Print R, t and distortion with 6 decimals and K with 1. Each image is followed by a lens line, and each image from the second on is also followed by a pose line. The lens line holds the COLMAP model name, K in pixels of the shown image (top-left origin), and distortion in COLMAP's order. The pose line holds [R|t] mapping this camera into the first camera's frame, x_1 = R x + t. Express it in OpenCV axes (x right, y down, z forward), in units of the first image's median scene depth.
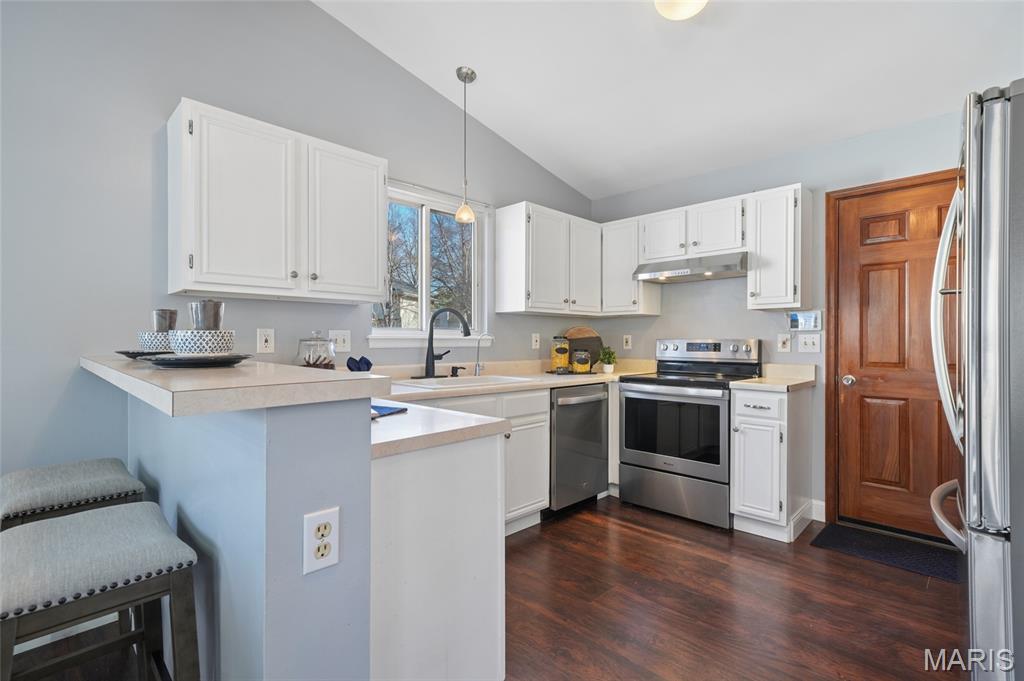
lens RADIAL K [[478.8, 0, 511.8], [0, 478.8, 339.6], [0, 0, 1]] dist [0.010419, 0.000432]
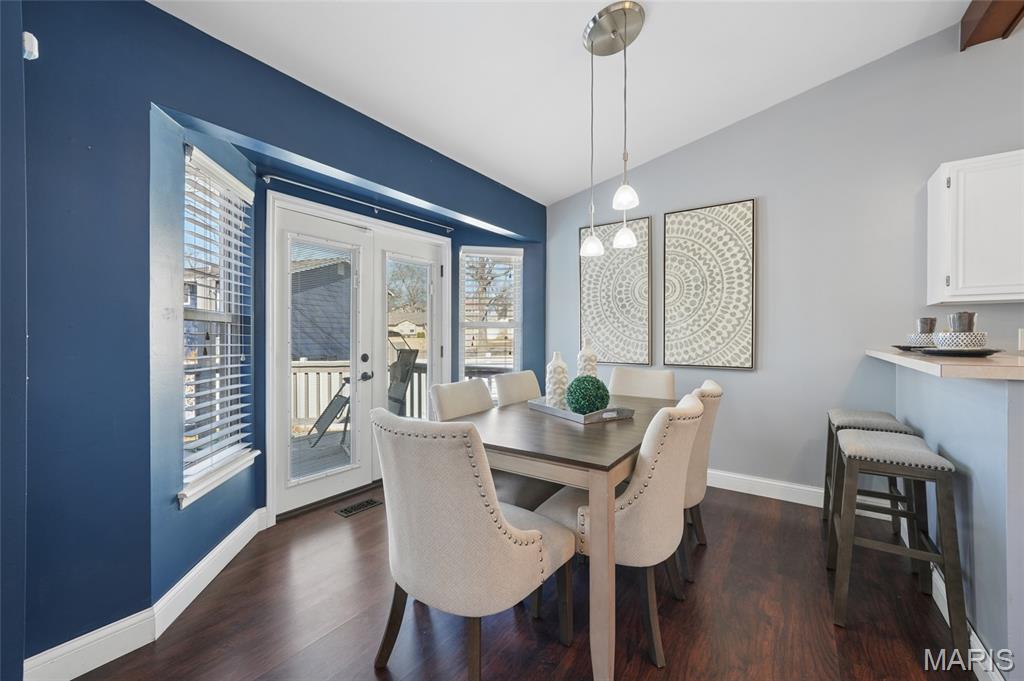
lens RADIAL K [[411.1, 0, 504.0], [0, 411.1, 338.8], [0, 0, 1]] dist [-0.000766, 0.000051]
pose [[0.164619, 0.002854, -0.986353, 0.174630], [-0.000962, 0.999996, 0.002733, -0.000723], [0.986357, 0.000499, 0.164621, -0.274808]]
